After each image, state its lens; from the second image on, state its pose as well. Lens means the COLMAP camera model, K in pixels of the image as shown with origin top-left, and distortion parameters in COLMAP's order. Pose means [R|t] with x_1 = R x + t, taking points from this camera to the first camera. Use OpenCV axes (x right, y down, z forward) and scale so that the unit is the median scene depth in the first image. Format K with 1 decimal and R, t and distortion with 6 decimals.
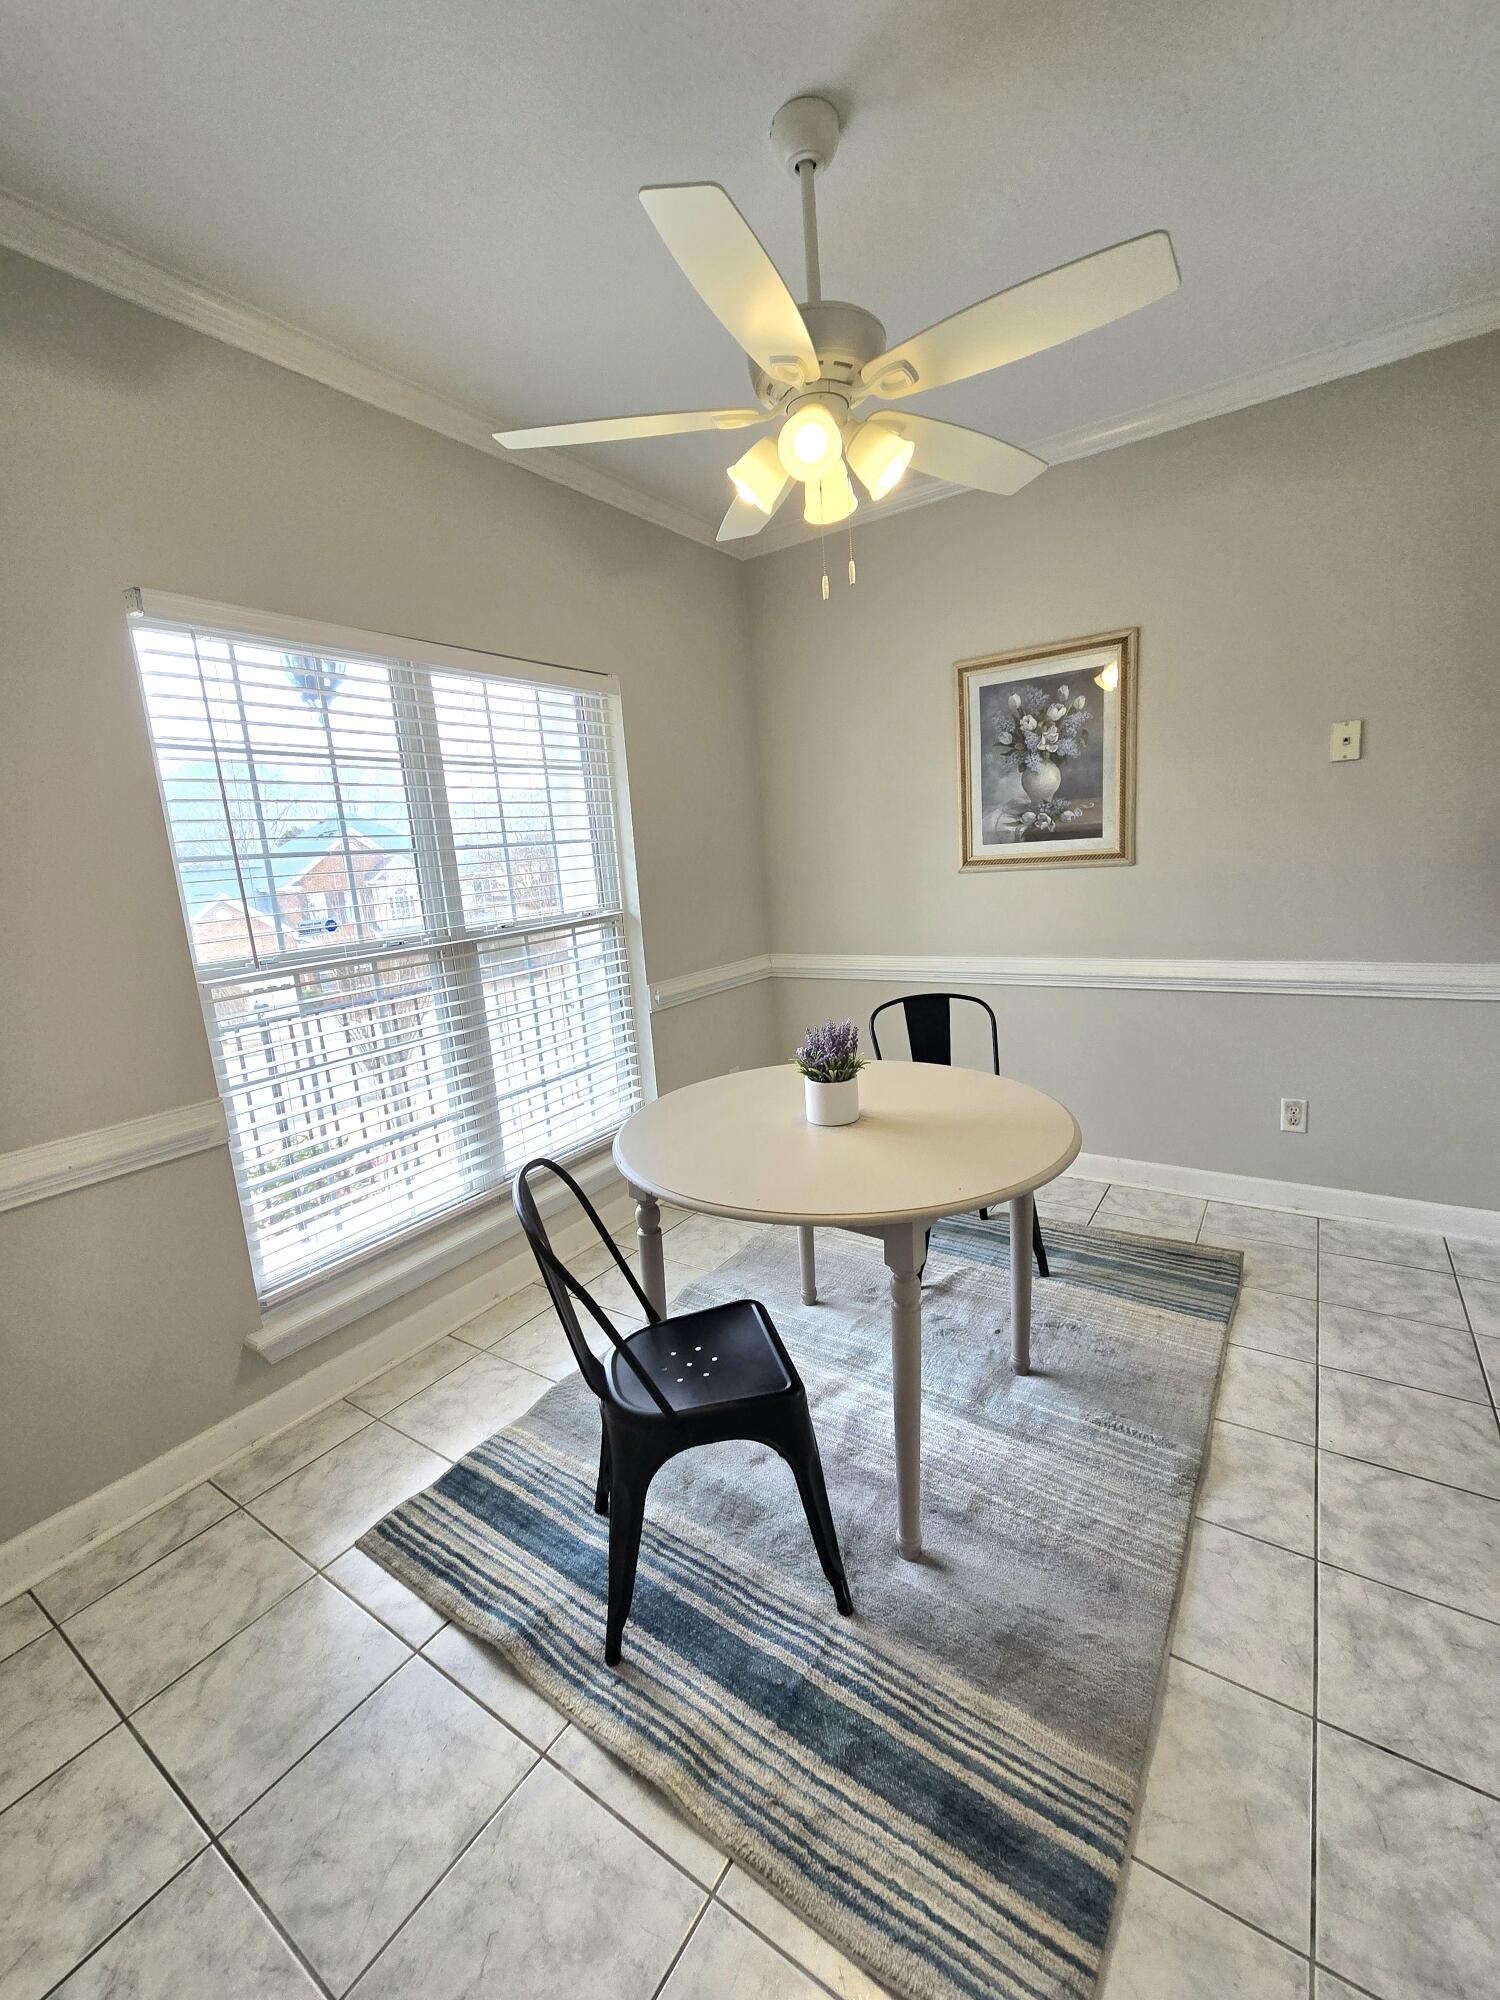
lens RADIAL K [[820.0, 0, 750.0], [0, 820.0, 1000.0], [0, 0, 1]] dist [0.002441, -0.000306]
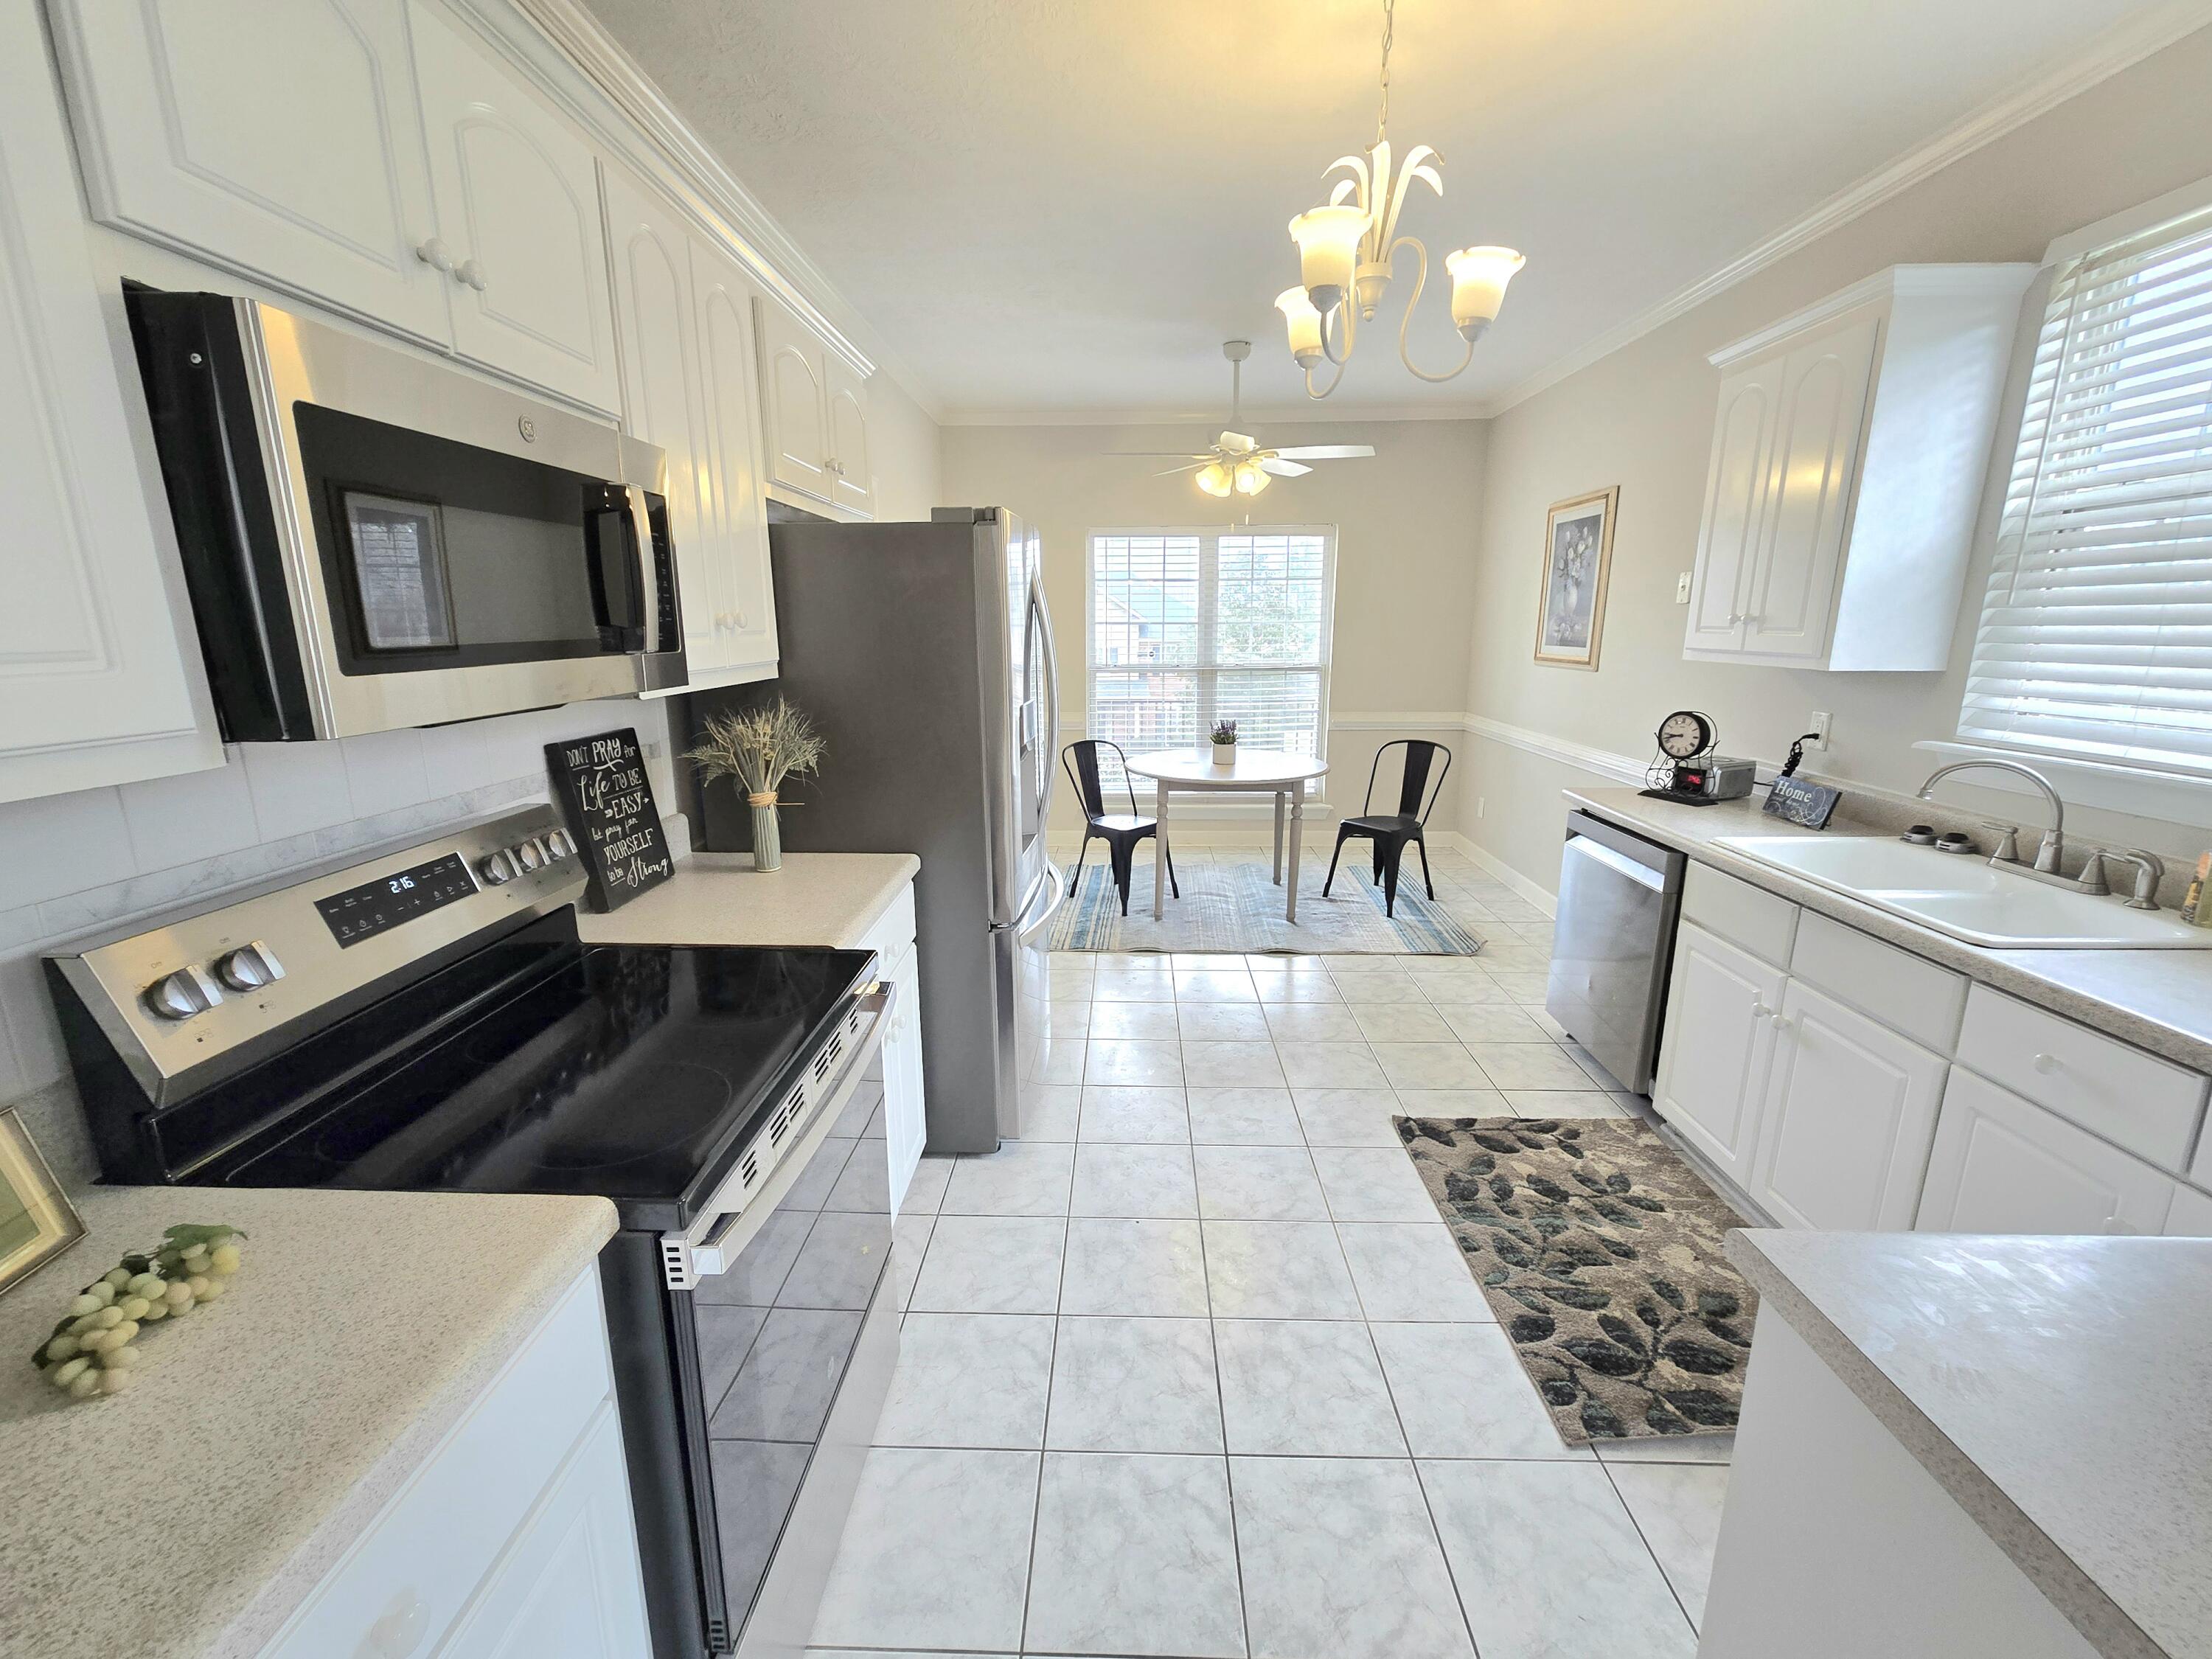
lens RADIAL K [[906.9, 0, 1104.0], [0, 906.9, 822.3], [0, 0, 1]] dist [0.002441, -0.000306]
pose [[0.529744, 0.251069, -0.810146, 1.422083], [-0.180750, 0.966659, 0.181383, -0.064248], [0.828674, 0.050347, 0.557462, -0.454433]]
